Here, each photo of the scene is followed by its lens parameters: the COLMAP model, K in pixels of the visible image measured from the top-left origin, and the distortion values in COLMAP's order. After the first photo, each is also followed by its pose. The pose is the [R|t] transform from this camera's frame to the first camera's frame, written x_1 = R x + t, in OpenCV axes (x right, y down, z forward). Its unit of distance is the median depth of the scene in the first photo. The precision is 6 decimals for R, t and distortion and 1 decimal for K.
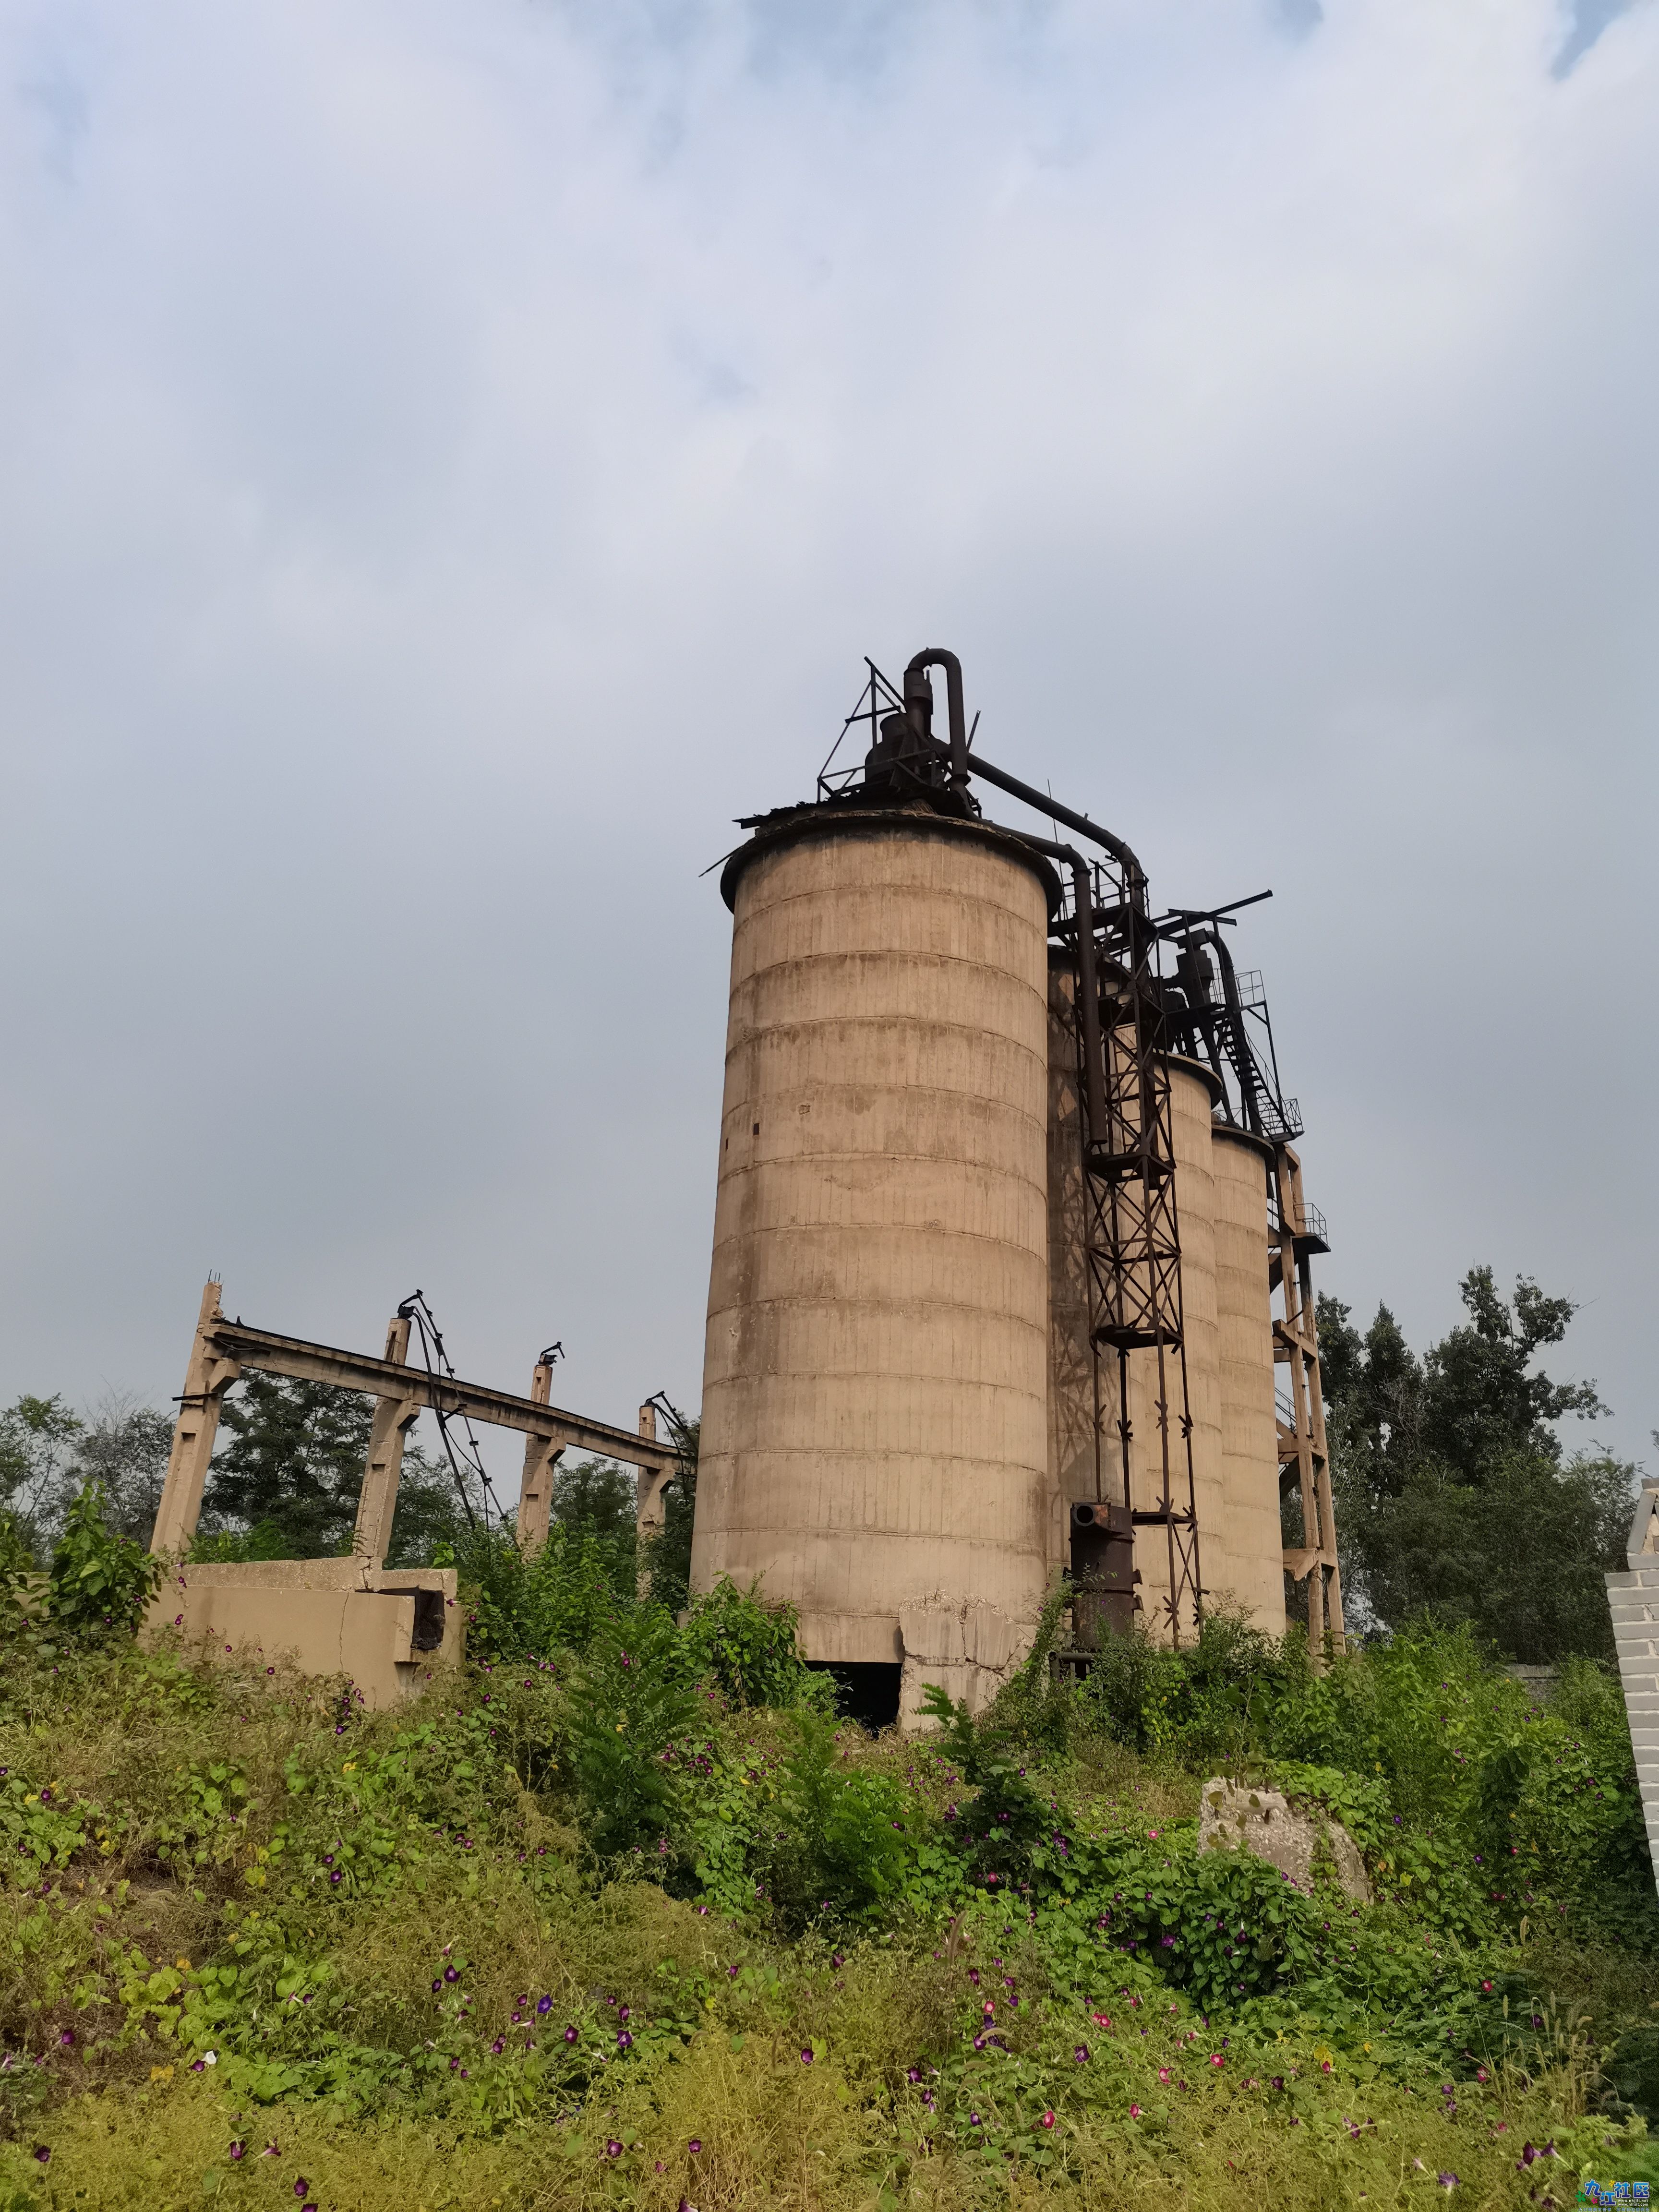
lens RADIAL K [[1678.2, 0, 829.5], [0, 1678.2, 1106.0], [0, 0, 1]] dist [0.056351, -0.064128]
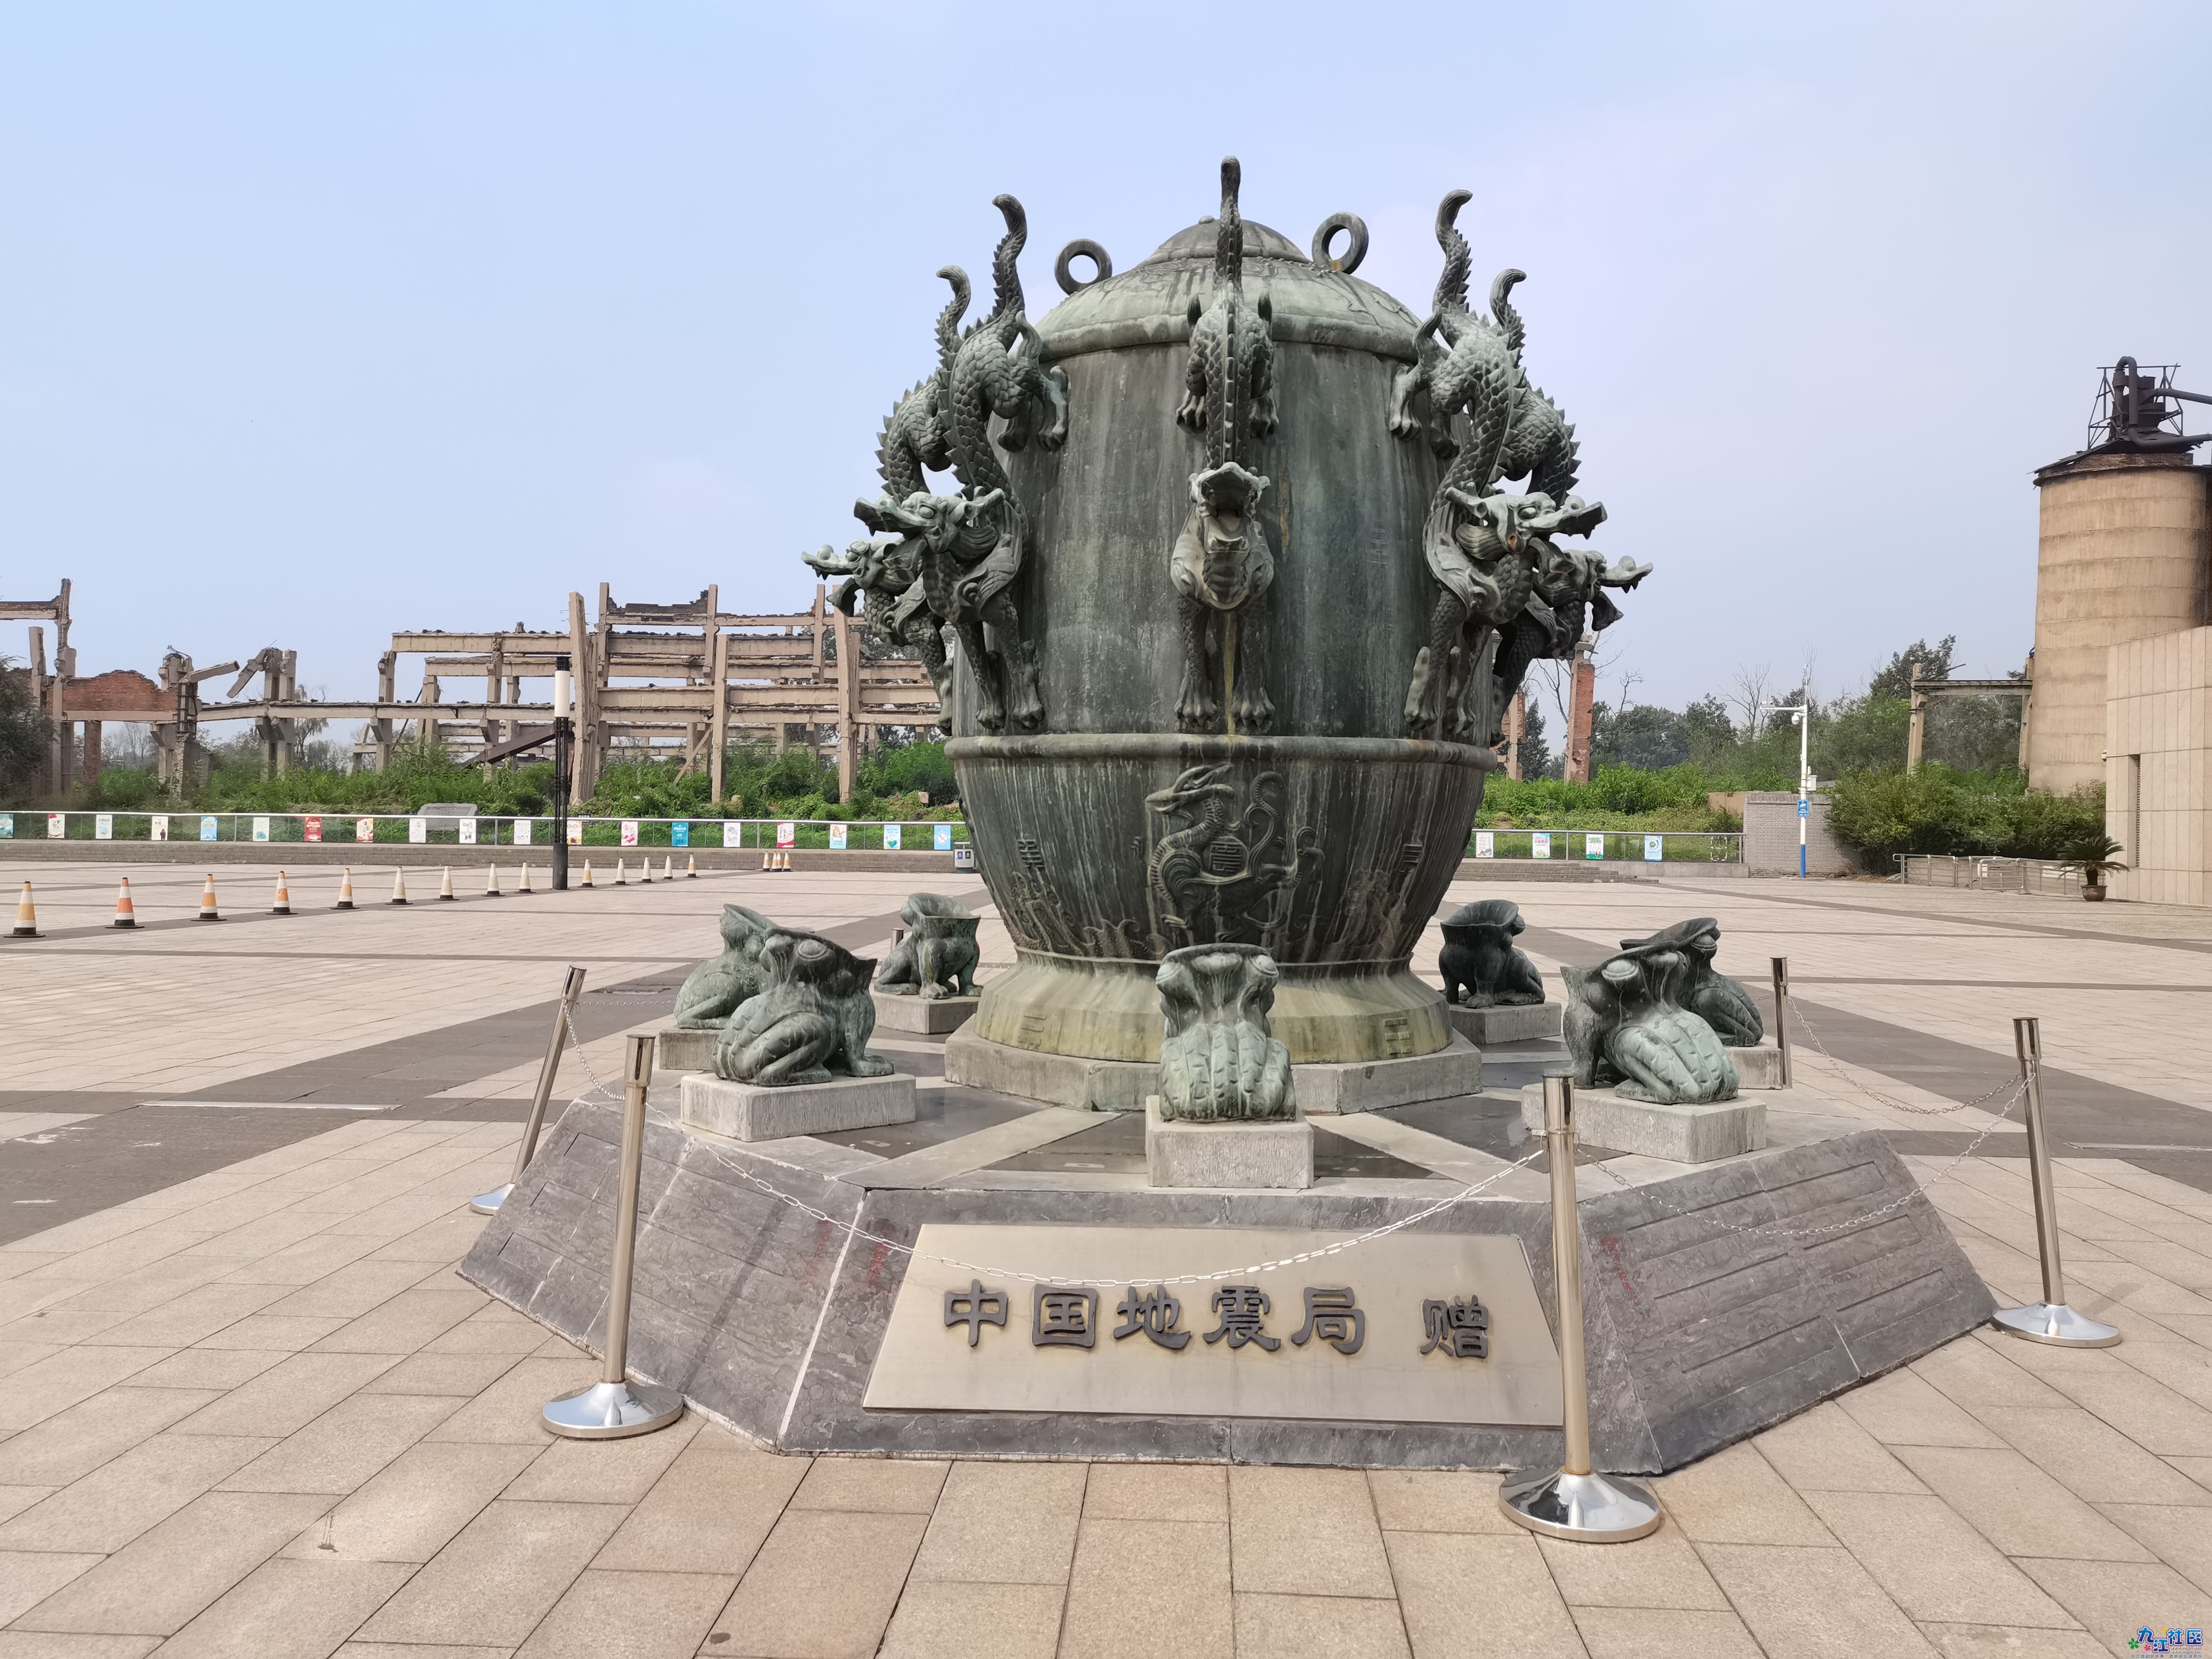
lens RADIAL K [[1678.2, 0, 1106.0], [0, 1678.2, 829.5], [0, 0, 1]] dist [0.056351, -0.064128]
pose [[0.396383, 0.011671, -0.918011, 1.787862], [0.296586, 0.944678, 0.140072, -0.454742], [0.868860, -0.327792, 0.370992, -1.307251]]
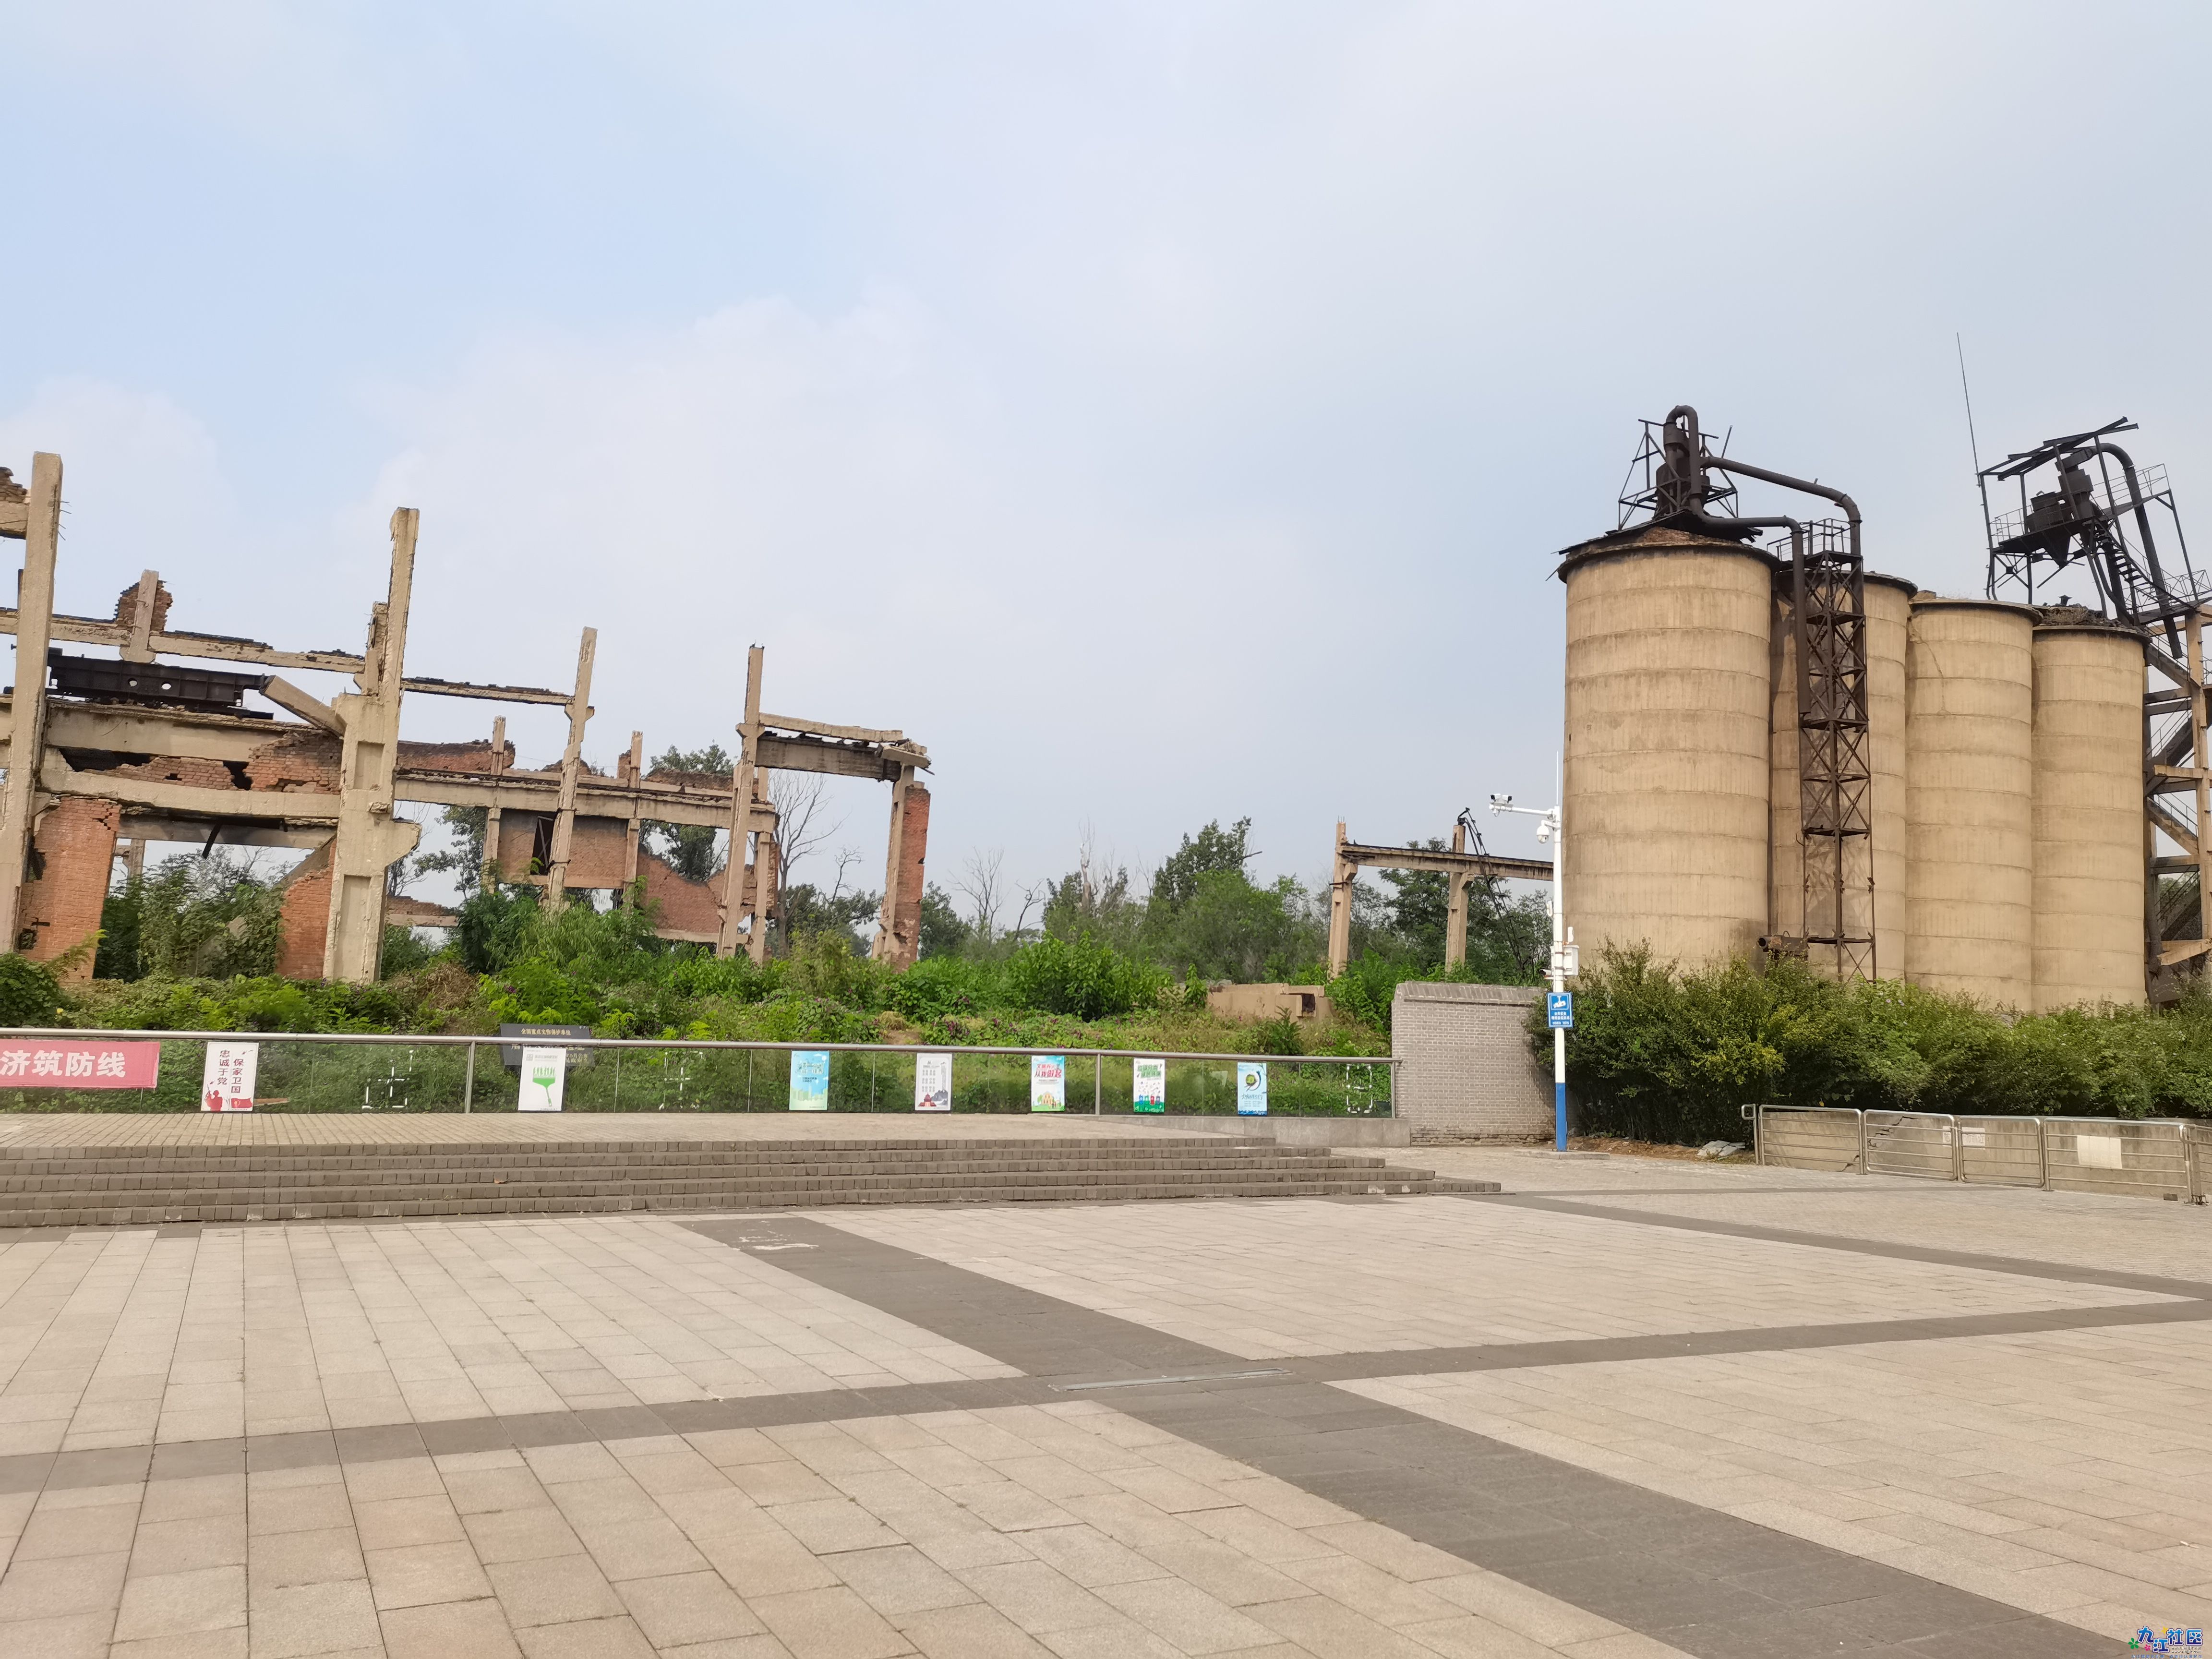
lens RADIAL K [[1678.2, 0, 1106.0], [0, 1678.2, 829.5], [0, 0, 1]] dist [0.056351, -0.064128]
pose [[0.803899, -0.057439, -0.591986, 0.630665], [0.177676, 0.973068, 0.146864, -0.248426], [0.567607, -0.223246, 0.792454, -0.750284]]
